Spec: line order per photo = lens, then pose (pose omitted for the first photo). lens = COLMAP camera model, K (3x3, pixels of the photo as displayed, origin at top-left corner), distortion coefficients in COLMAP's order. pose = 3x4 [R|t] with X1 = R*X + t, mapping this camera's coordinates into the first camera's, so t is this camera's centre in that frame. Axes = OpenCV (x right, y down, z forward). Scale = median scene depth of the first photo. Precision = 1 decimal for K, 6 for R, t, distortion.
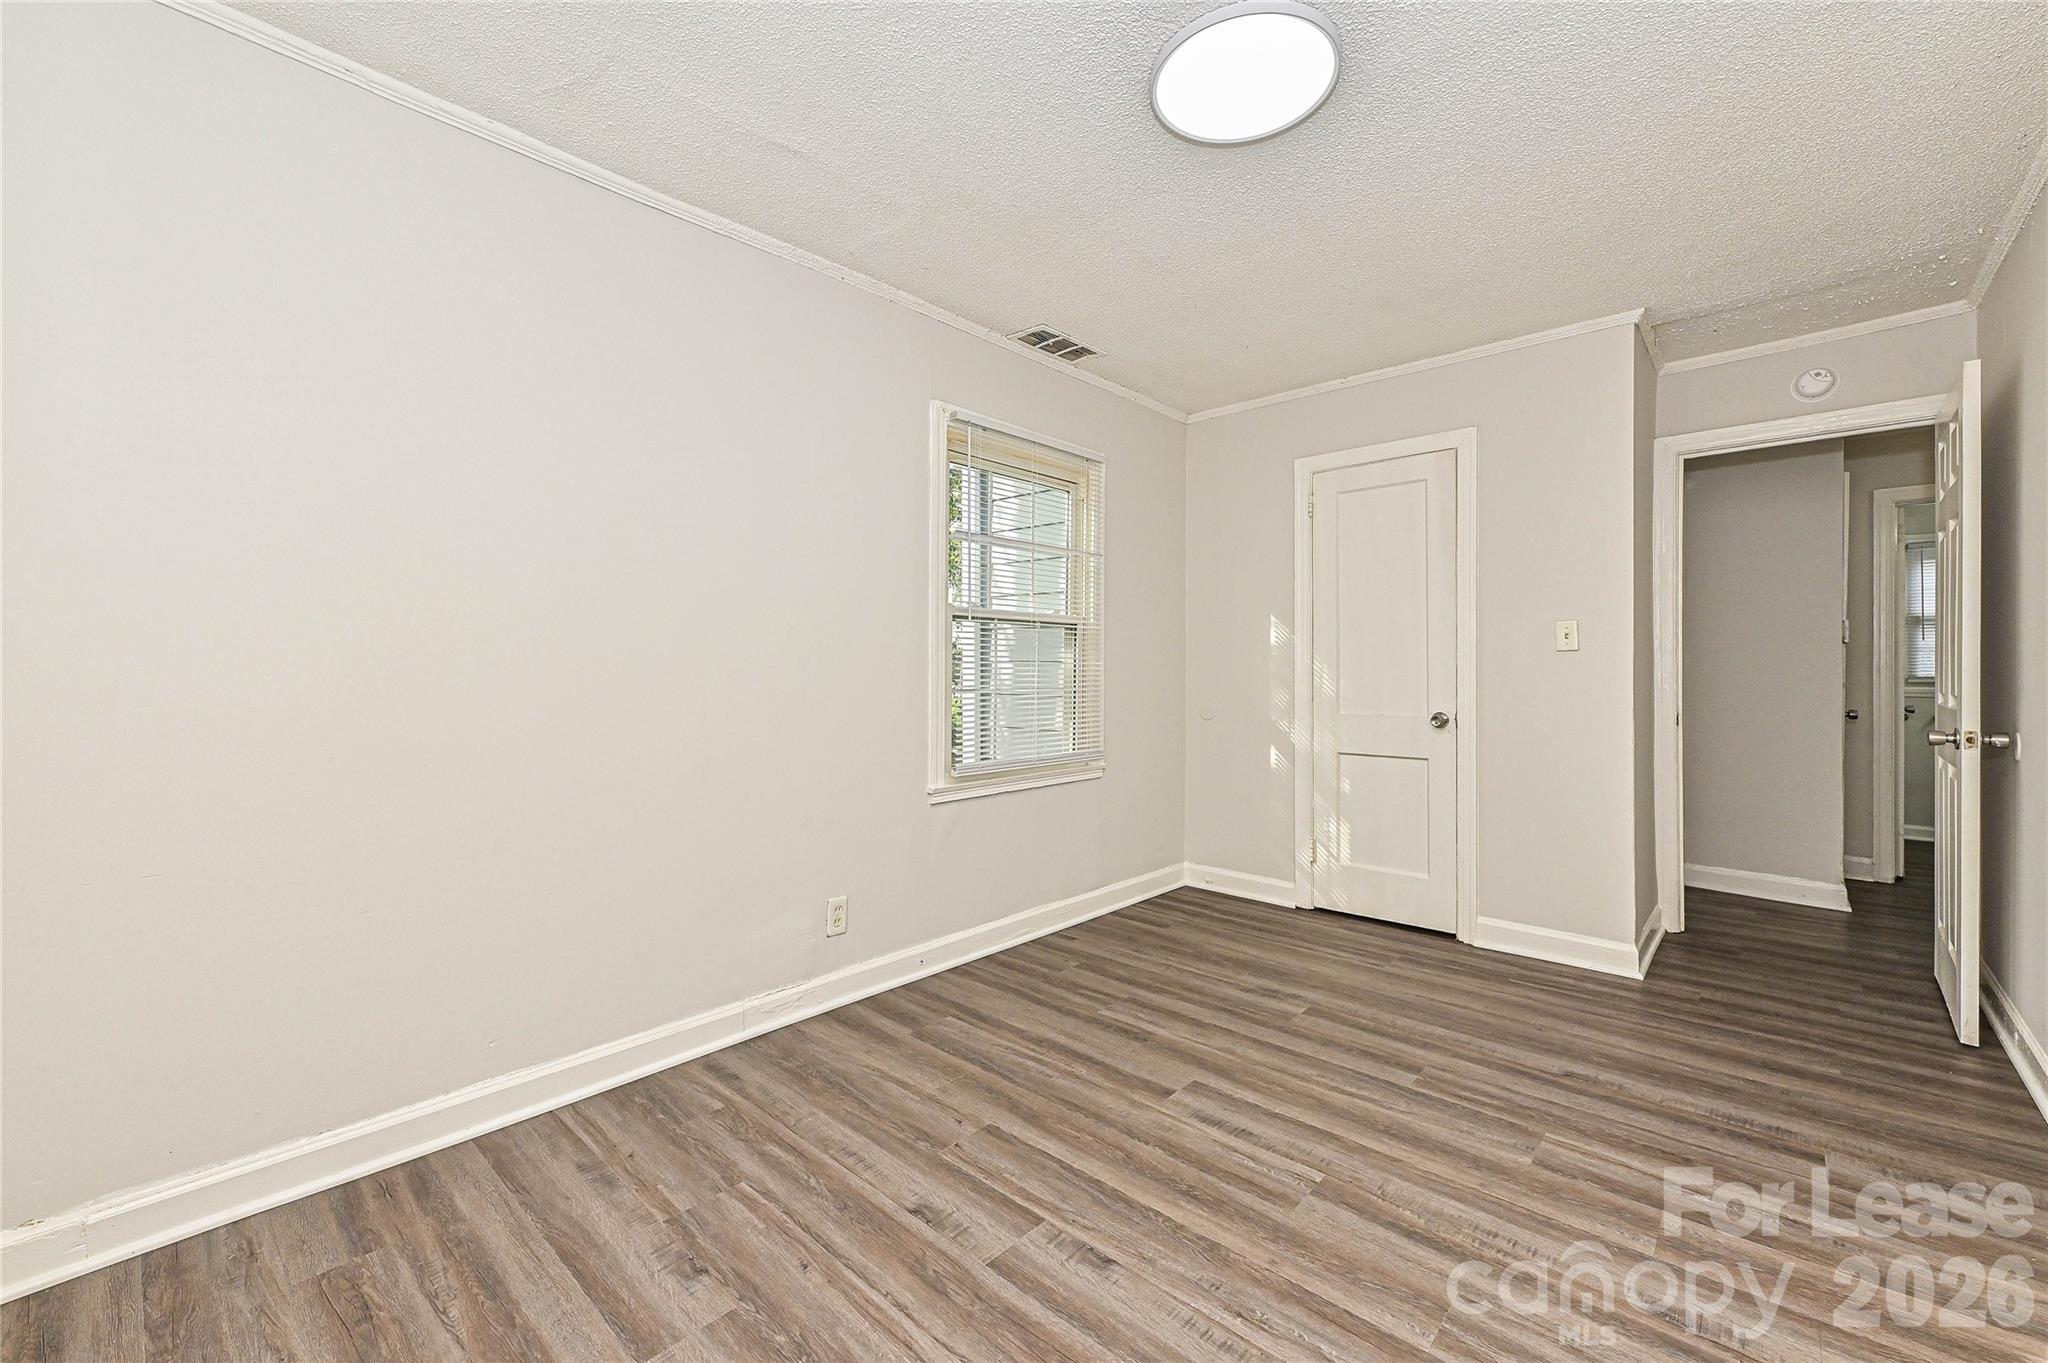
lens RADIAL K [[817.6, 0, 1014.4], [0, 817.6, 670.8], [0, 0, 1]] dist [-0.003707, 0.000845]
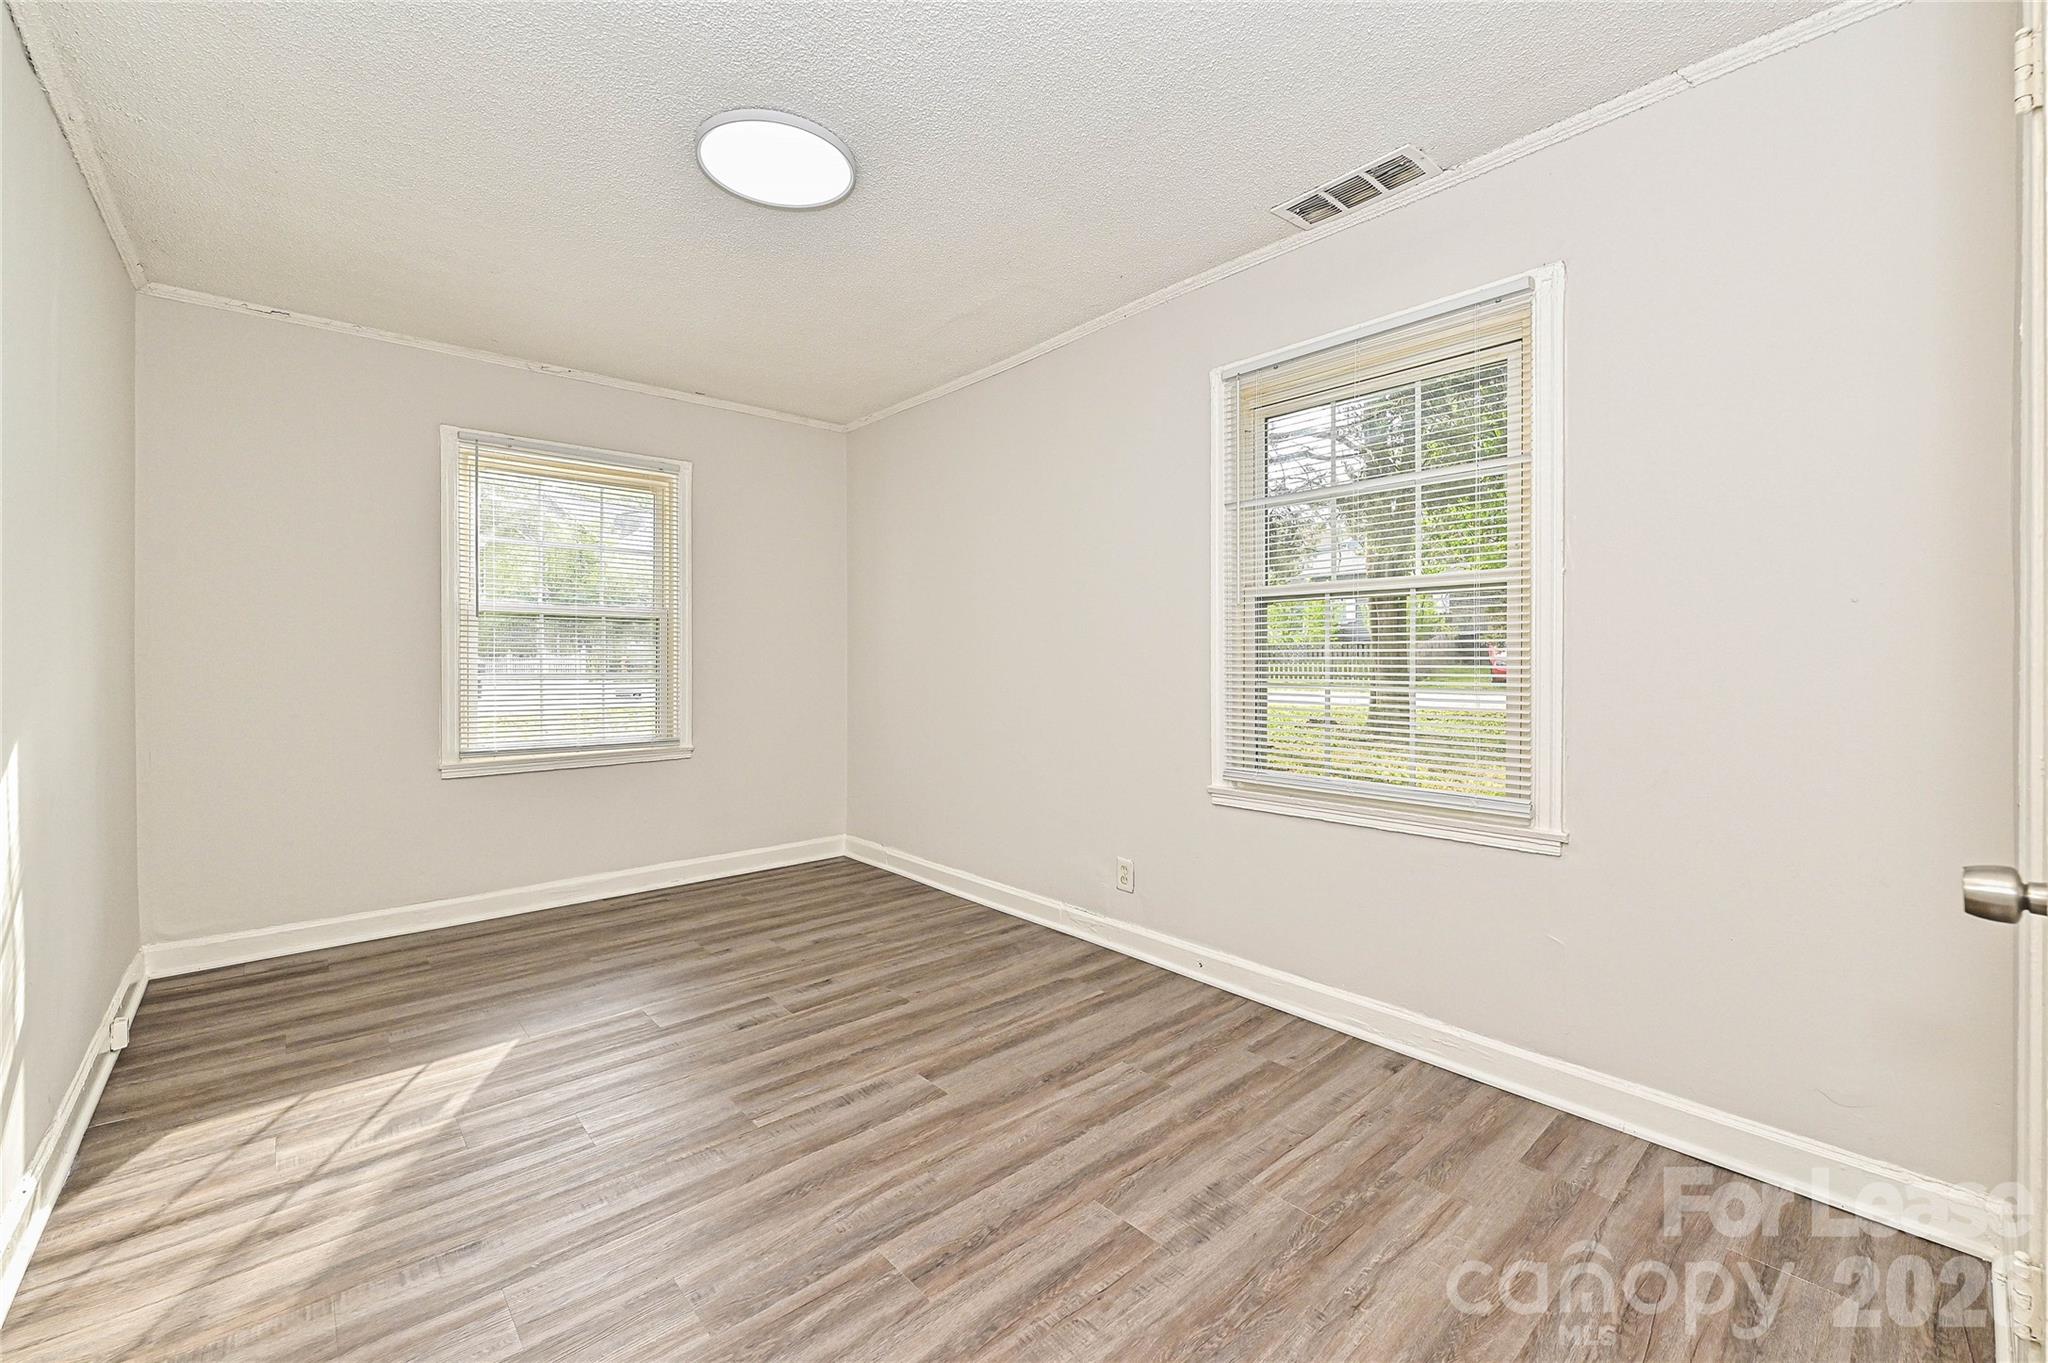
lens RADIAL K [[817.6, 0, 1013.0], [0, 817.6, 673.5], [0, 0, 1]] dist [-0.003707, 0.000845]
pose [[-0.086999, 0.016303, -0.996075, 1.070666], [-0.002302, 0.999860, 0.016566, -0.001664], [0.996206, 0.003734, -0.086950, 1.077377]]
